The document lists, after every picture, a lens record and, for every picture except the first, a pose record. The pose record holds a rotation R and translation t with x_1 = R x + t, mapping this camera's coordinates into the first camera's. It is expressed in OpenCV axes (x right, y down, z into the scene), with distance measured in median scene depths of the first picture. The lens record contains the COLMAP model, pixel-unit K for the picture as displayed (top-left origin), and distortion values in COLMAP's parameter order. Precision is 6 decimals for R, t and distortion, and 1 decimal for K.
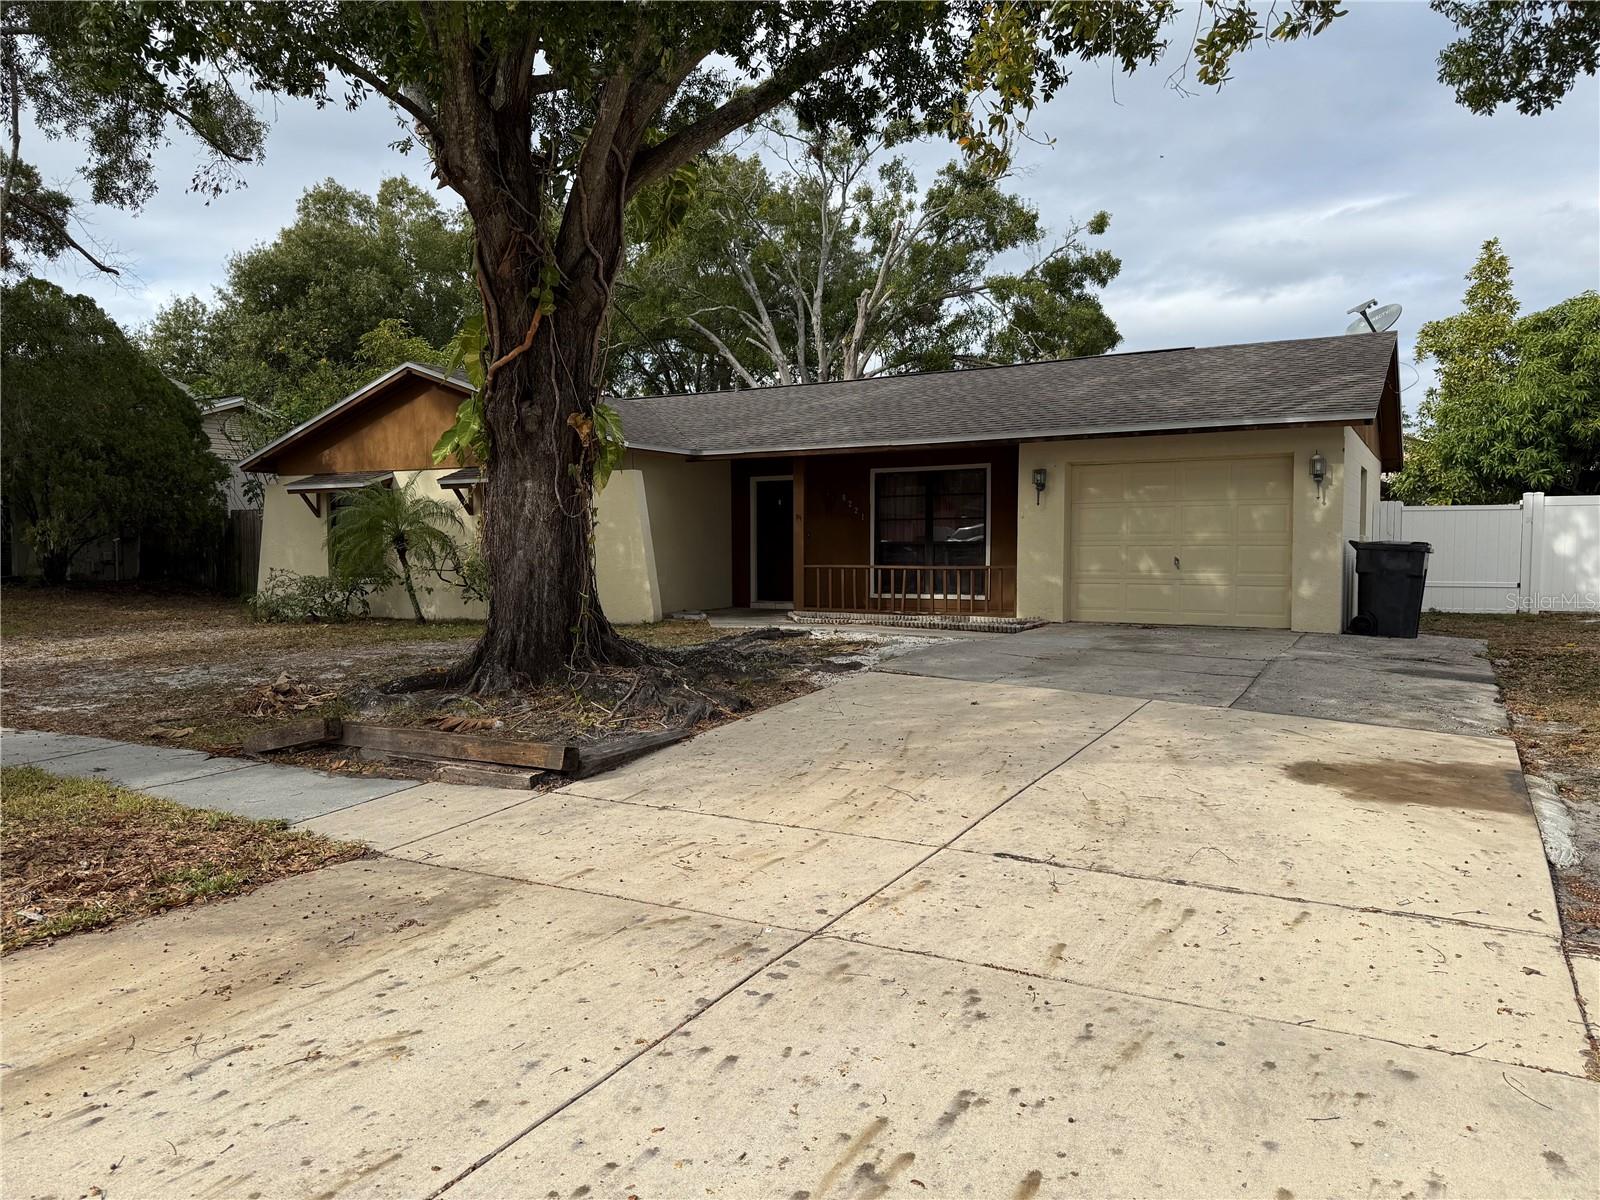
lens RADIAL K [[1114.6, 0, 796.3], [0, 1114.6, 605.1], [0, 0, 1]] dist [0.044799, -0.007762]
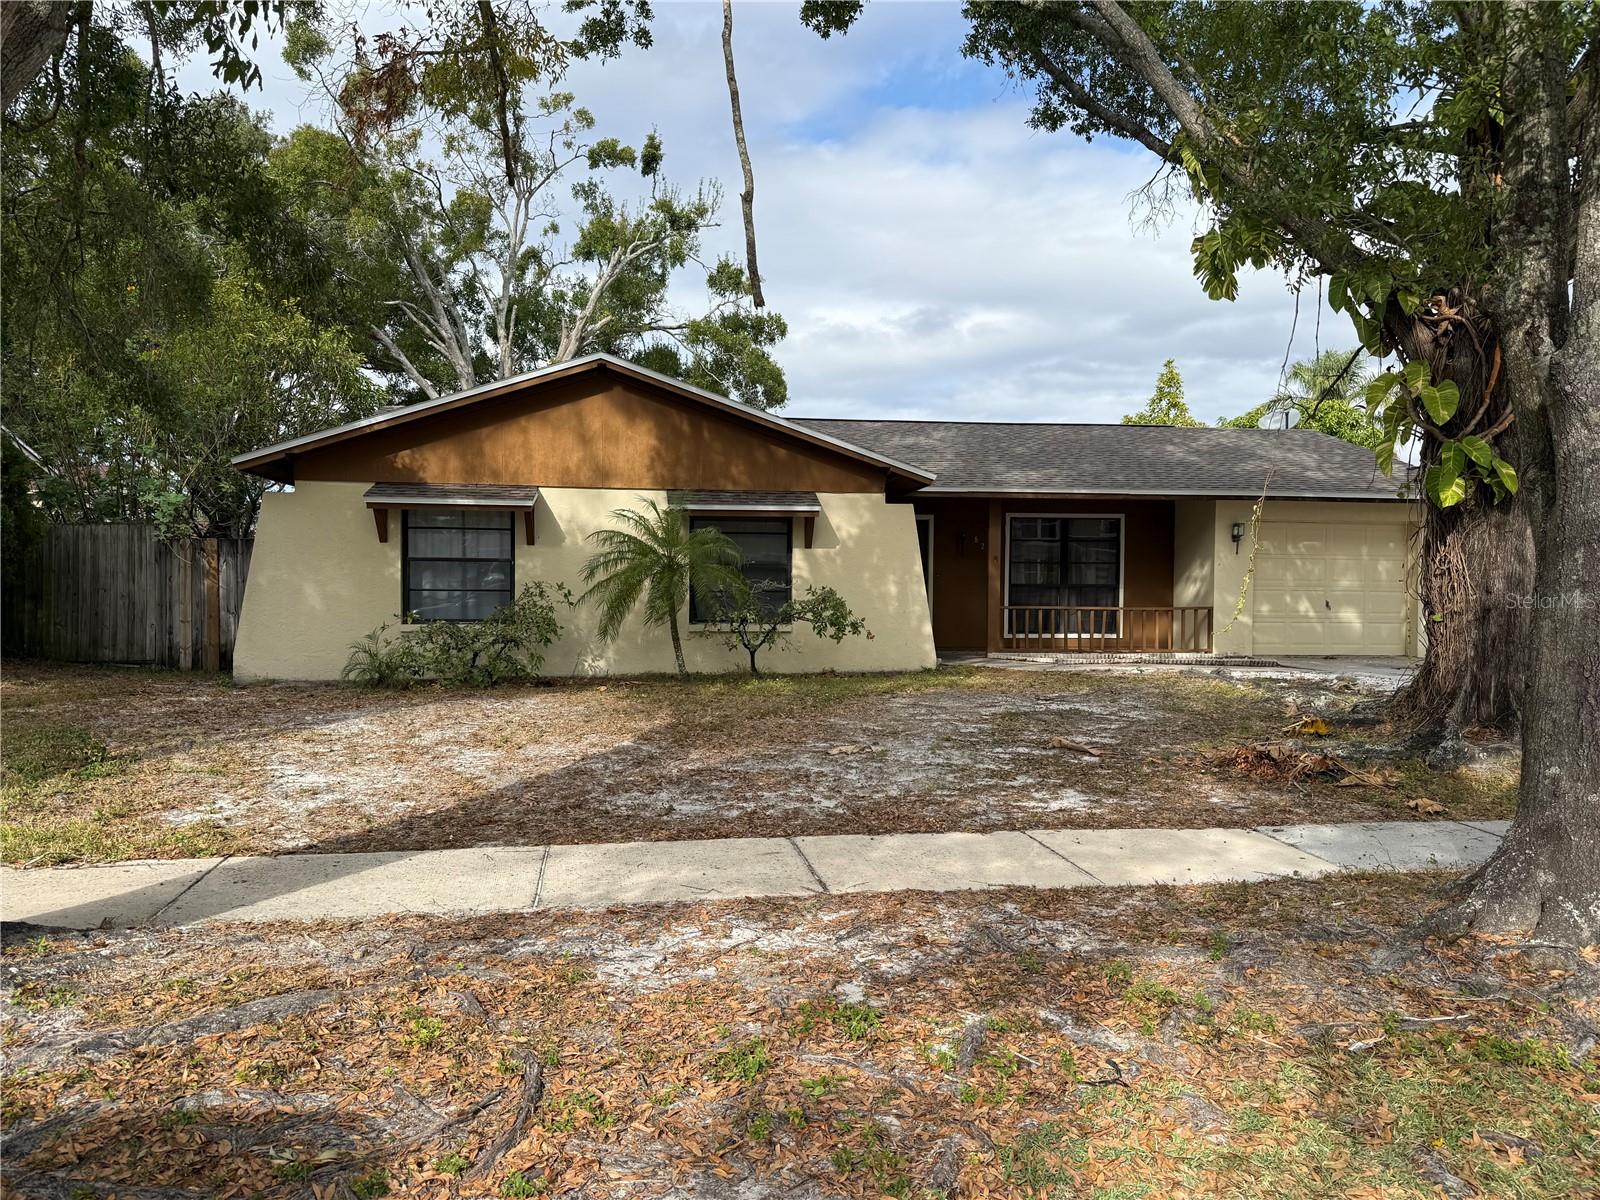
lens RADIAL K [[1114.6, 0, 799.4], [0, 1114.6, 608.3], [0, 0, 1]] dist [0.044799, -0.007762]
pose [[0.805352, -0.001564, 0.592794, -0.702131], [0.021232, 0.999431, -0.026209, -0.011332], [-0.592416, 0.033694, 0.804927, 0.287514]]
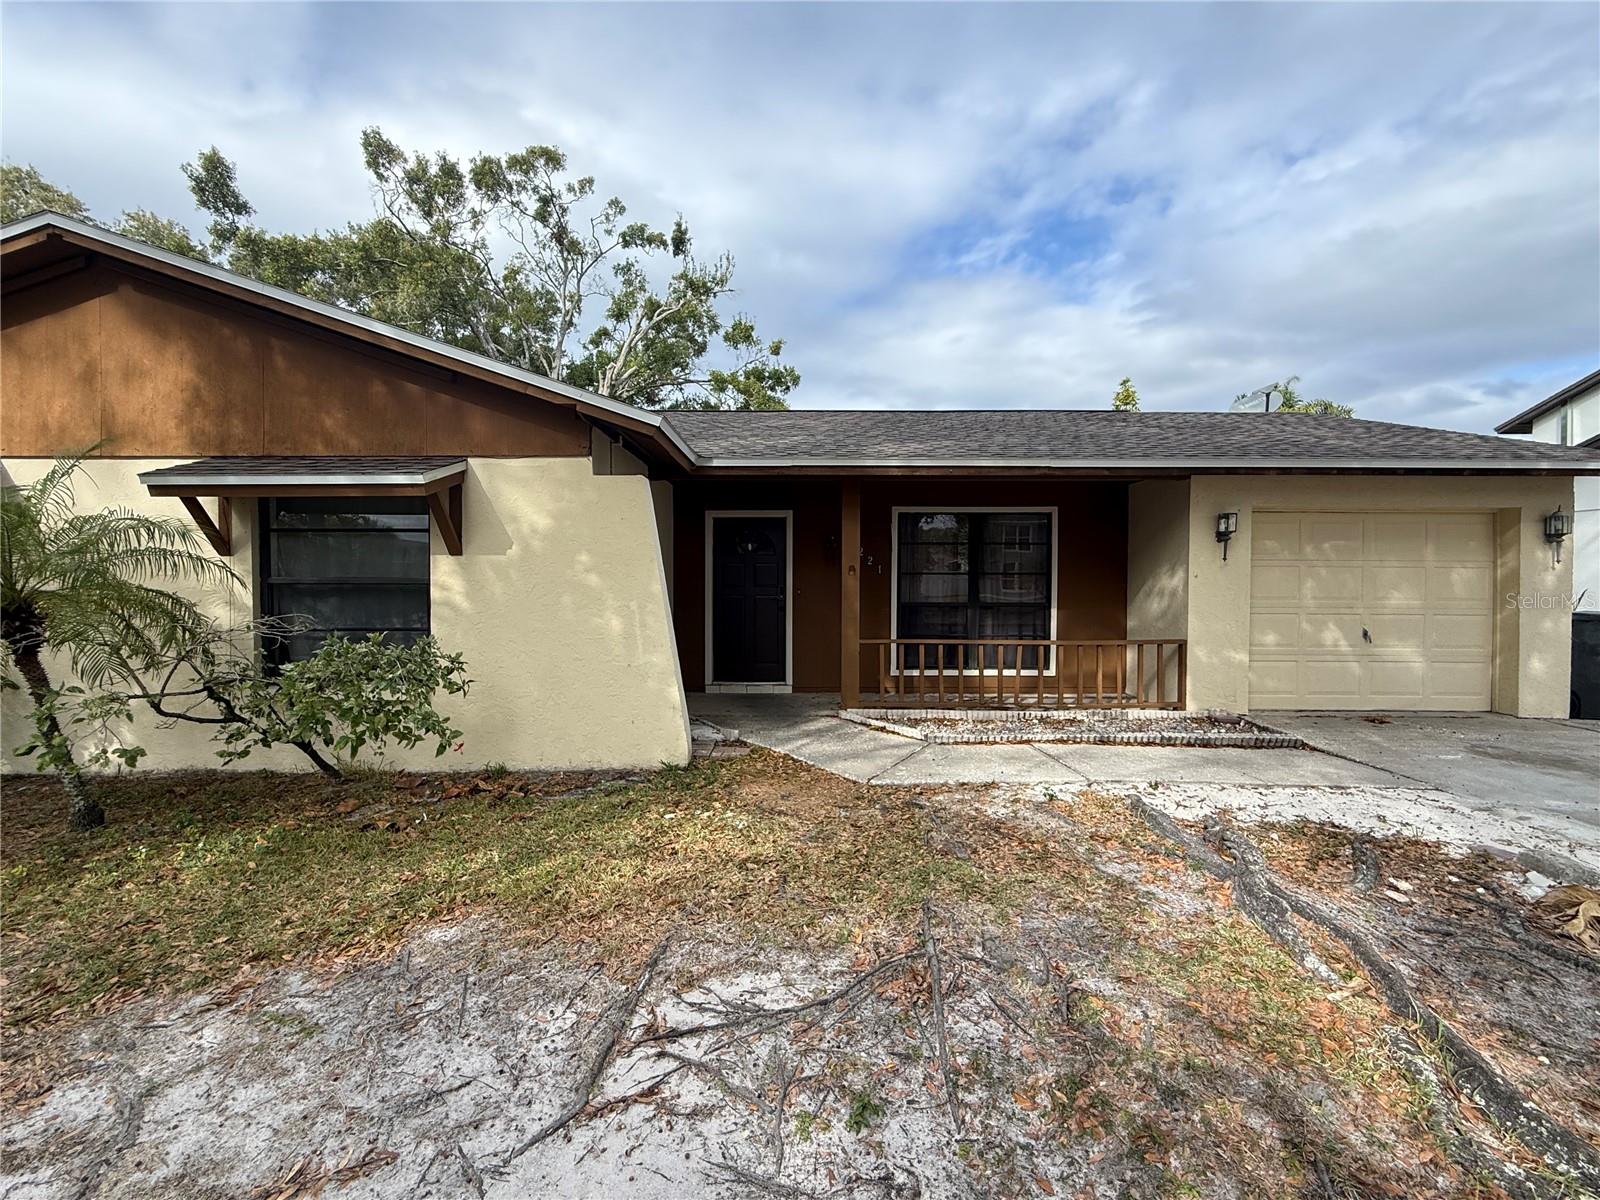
lens RADIAL K [[695.0, 0, 800.1], [0, 695.0, 583.6], [0, 0, 1]] dist [0.003951, 0.000244]
pose [[0.873637, 0.006415, 0.486536, -0.221840], [0.019322, 0.998667, -0.047862, -0.048262], [-0.486194, 0.051215, 0.872349, 0.619752]]
